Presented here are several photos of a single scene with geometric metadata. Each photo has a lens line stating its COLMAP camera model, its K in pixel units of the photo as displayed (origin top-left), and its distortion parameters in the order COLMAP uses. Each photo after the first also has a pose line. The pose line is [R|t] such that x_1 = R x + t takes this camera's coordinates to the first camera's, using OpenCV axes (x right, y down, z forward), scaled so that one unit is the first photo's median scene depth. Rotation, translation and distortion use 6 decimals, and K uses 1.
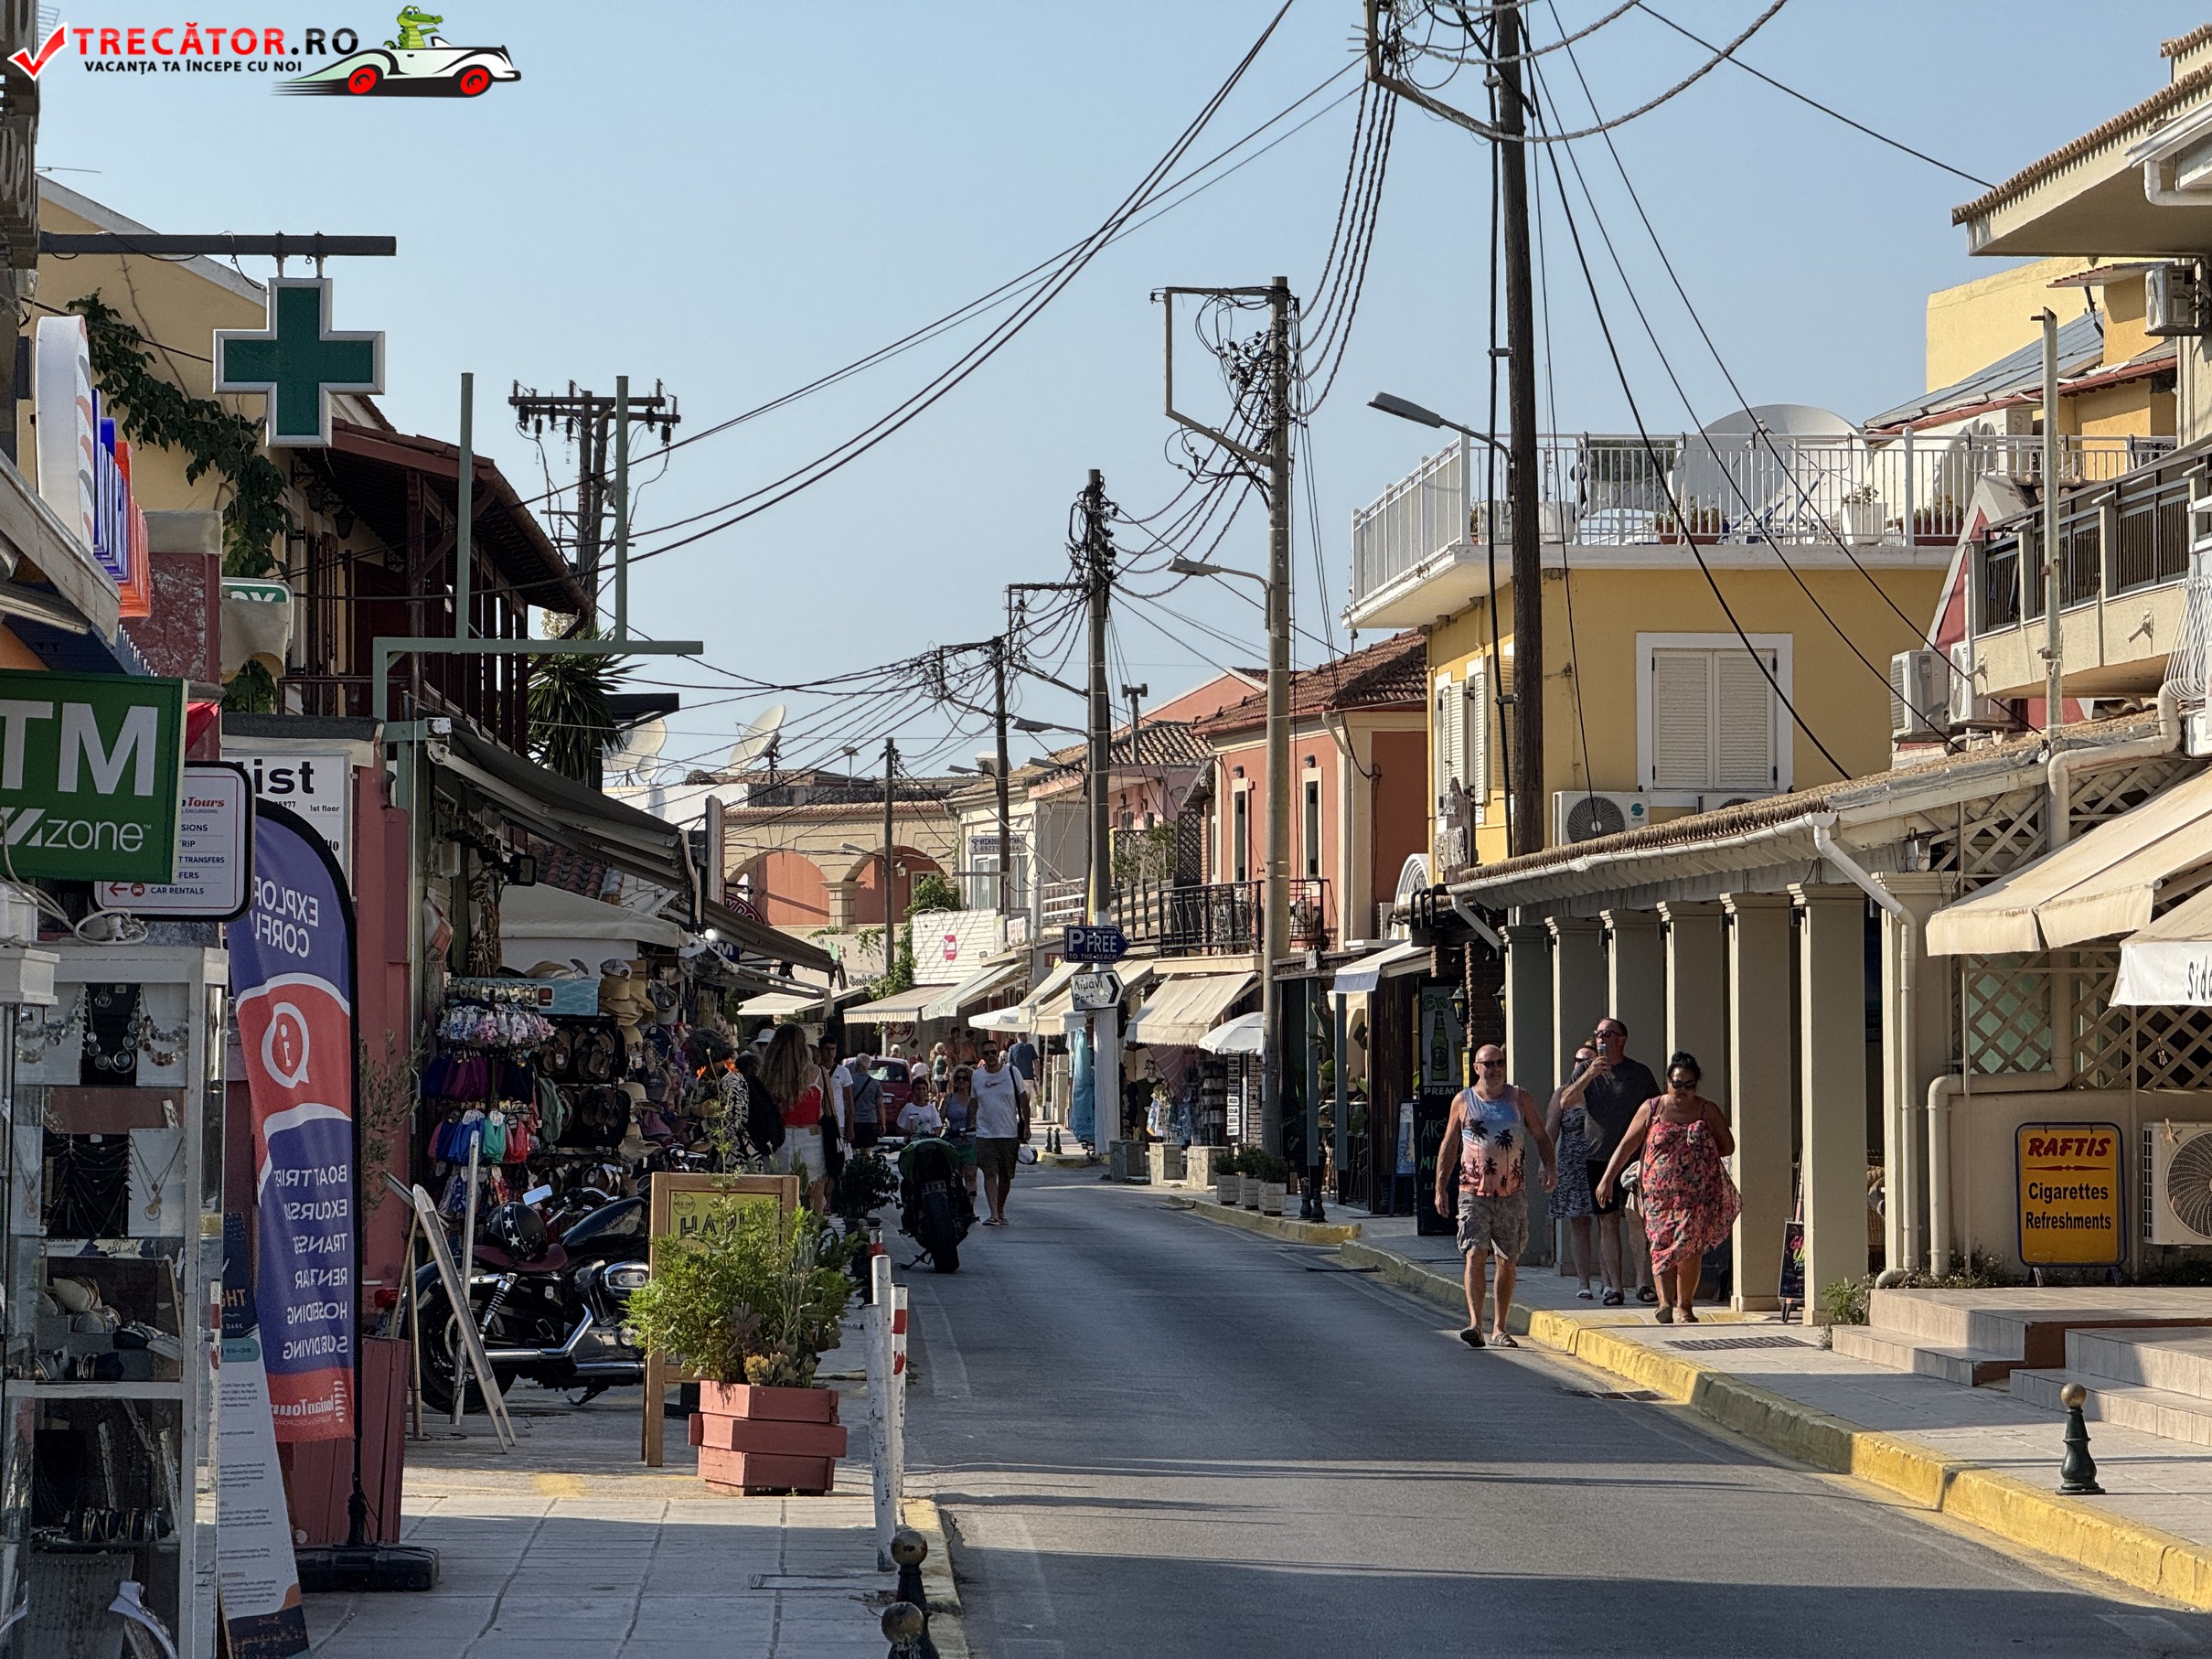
lens RADIAL K [[7731.4, 0, 1105.8], [0, 7731.4, 829.2], [0, 0, 1]] dist [-0.051414, 0.000000]
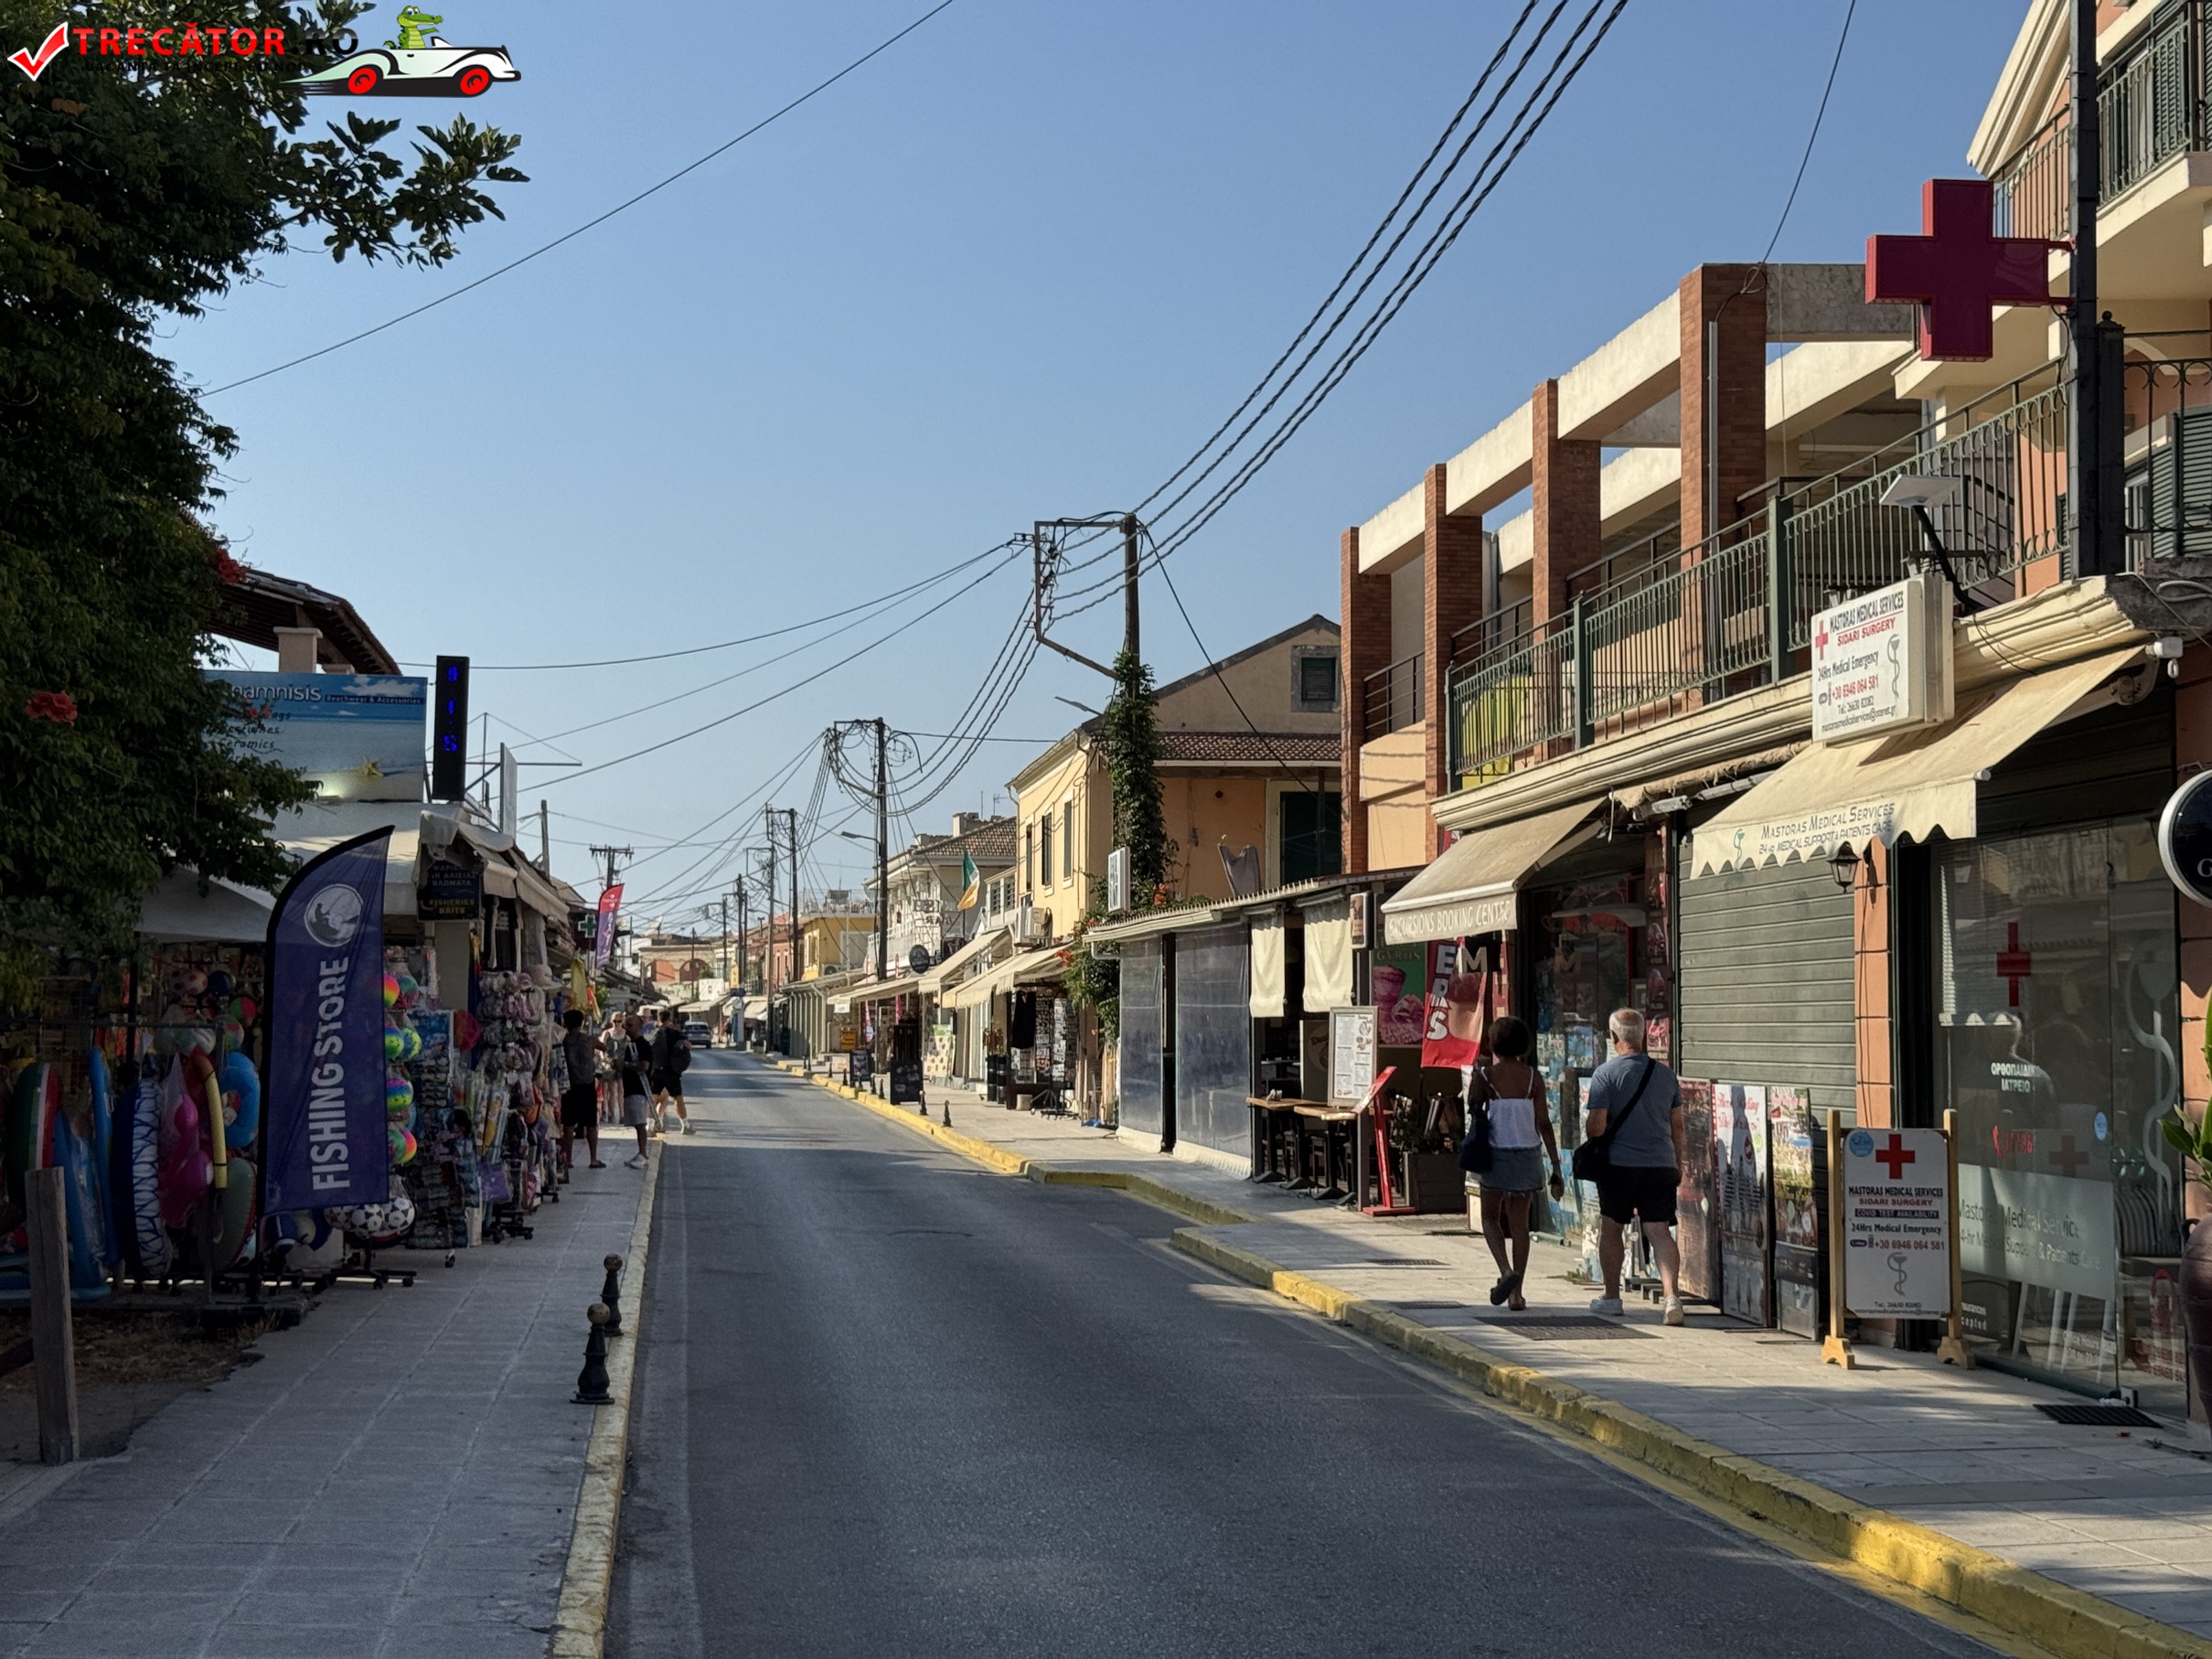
lens RADIAL K [[3094.6, 0, 1106.0], [0, 3094.6, 828.4], [0, 0, 1]] dist [0.017231, 0.000000]
pose [[0.995040, 0.001471, 0.099468, 0.019119], [0.001730, 0.999483, -0.032092, -0.012341], [-0.099464, 0.032105, 0.994523, -0.415267]]
